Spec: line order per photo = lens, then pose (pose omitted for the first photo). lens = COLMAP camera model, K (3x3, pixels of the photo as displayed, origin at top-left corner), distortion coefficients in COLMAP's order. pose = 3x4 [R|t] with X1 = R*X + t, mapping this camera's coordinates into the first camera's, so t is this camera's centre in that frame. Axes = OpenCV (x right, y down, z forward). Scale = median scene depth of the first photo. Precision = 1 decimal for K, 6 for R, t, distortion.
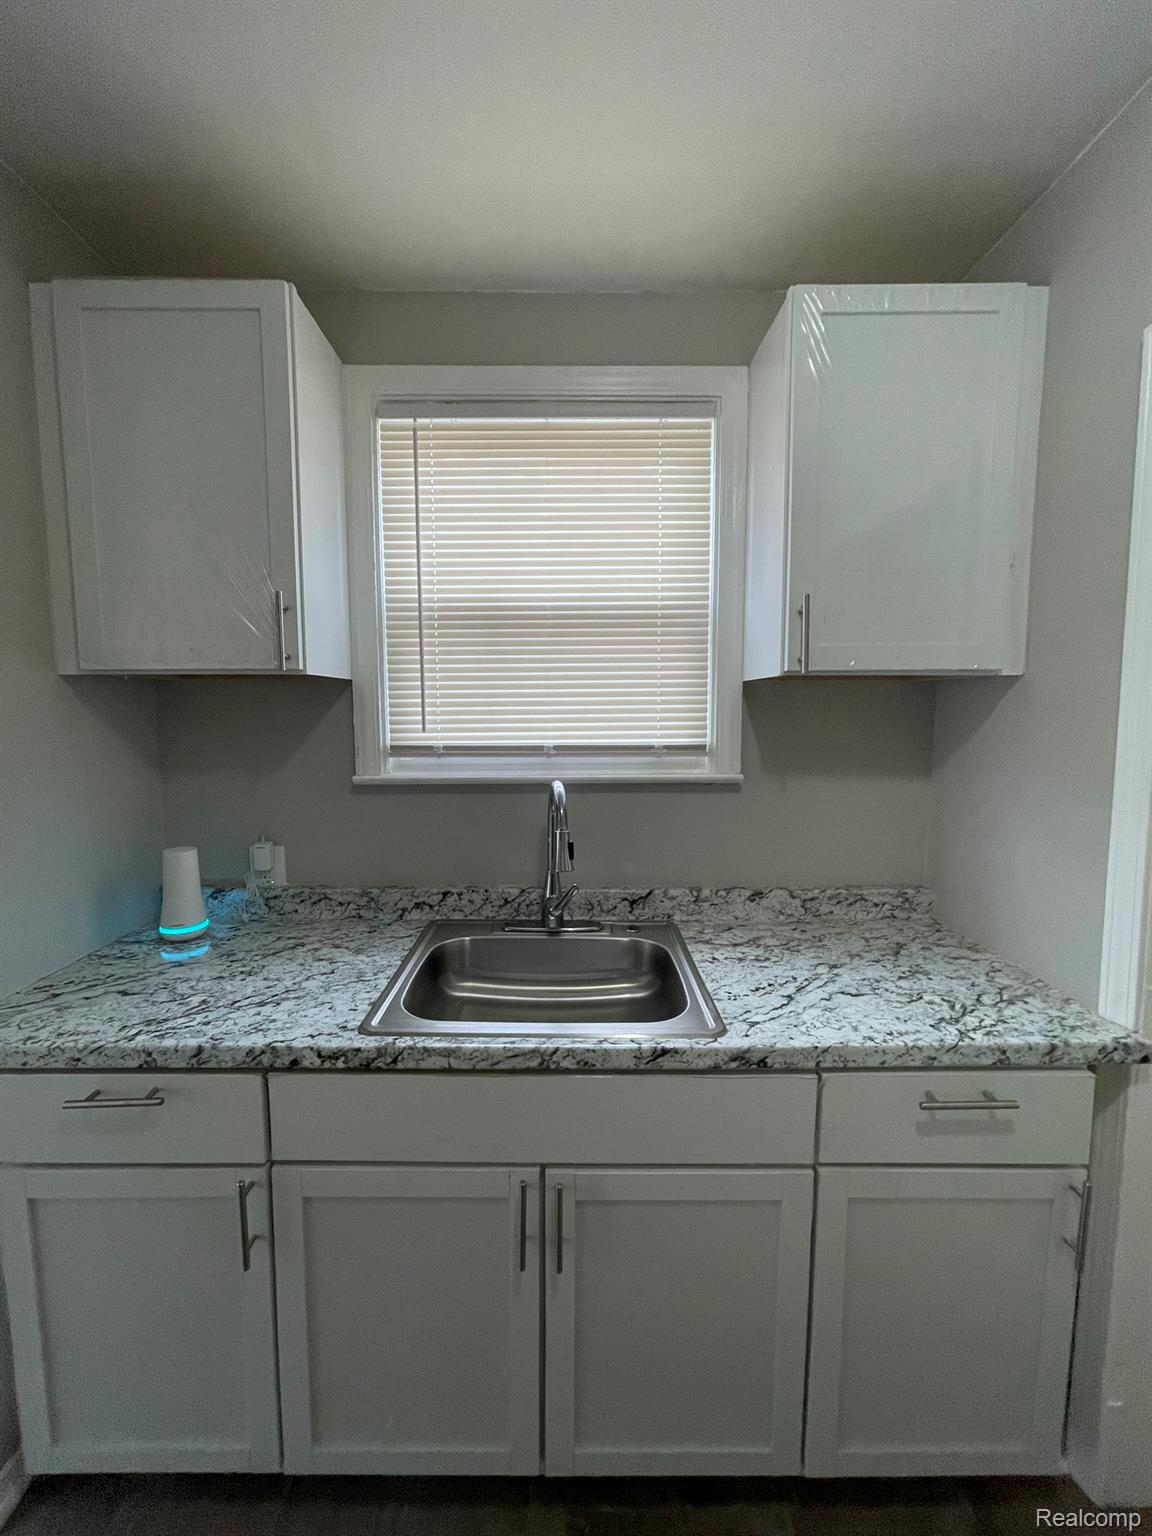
lens RADIAL K [[613.9, 0, 572.5], [0, 613.9, 770.4], [0, 0, 1]] dist [-0.003467, 0.000120]
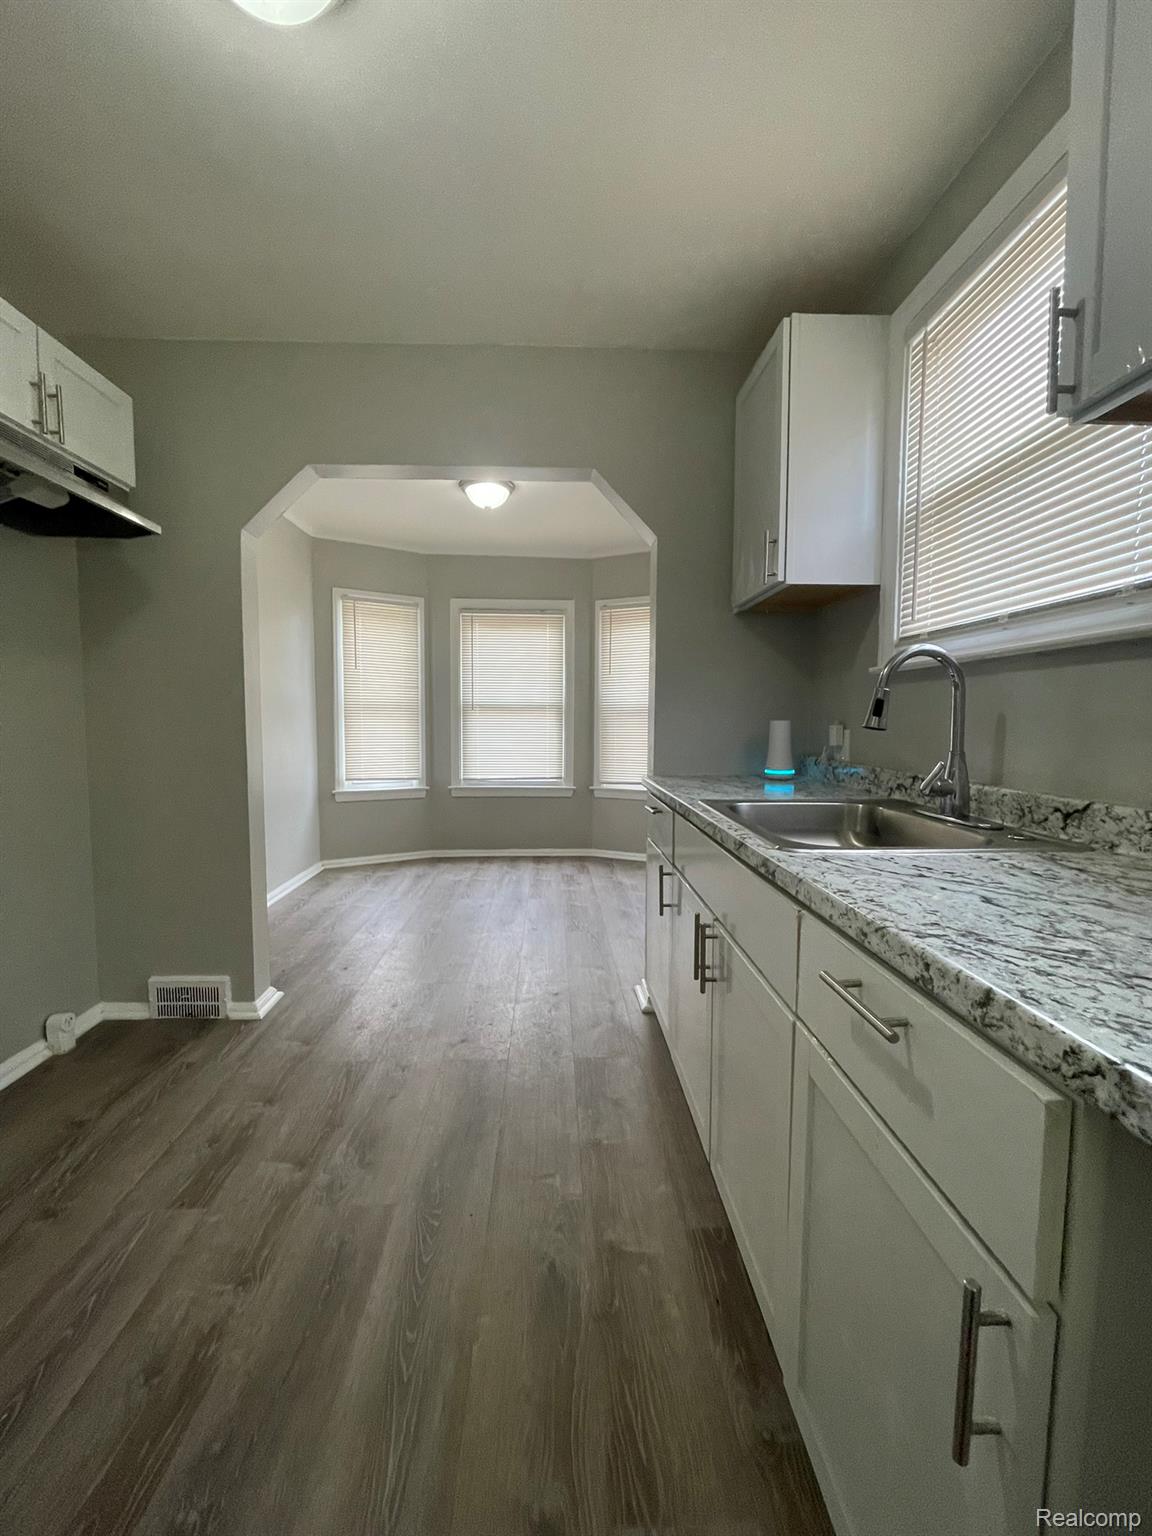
lens RADIAL K [[613.9, 0, 575.3], [0, 613.9, 767.1], [0, 0, 1]] dist [-0.003467, 0.000120]
pose [[0.047110, 0.080071, -0.995675, 0.801866], [-0.087831, 0.993253, 0.075720, 0.155558], [0.995021, 0.083884, 0.053825, 0.378427]]
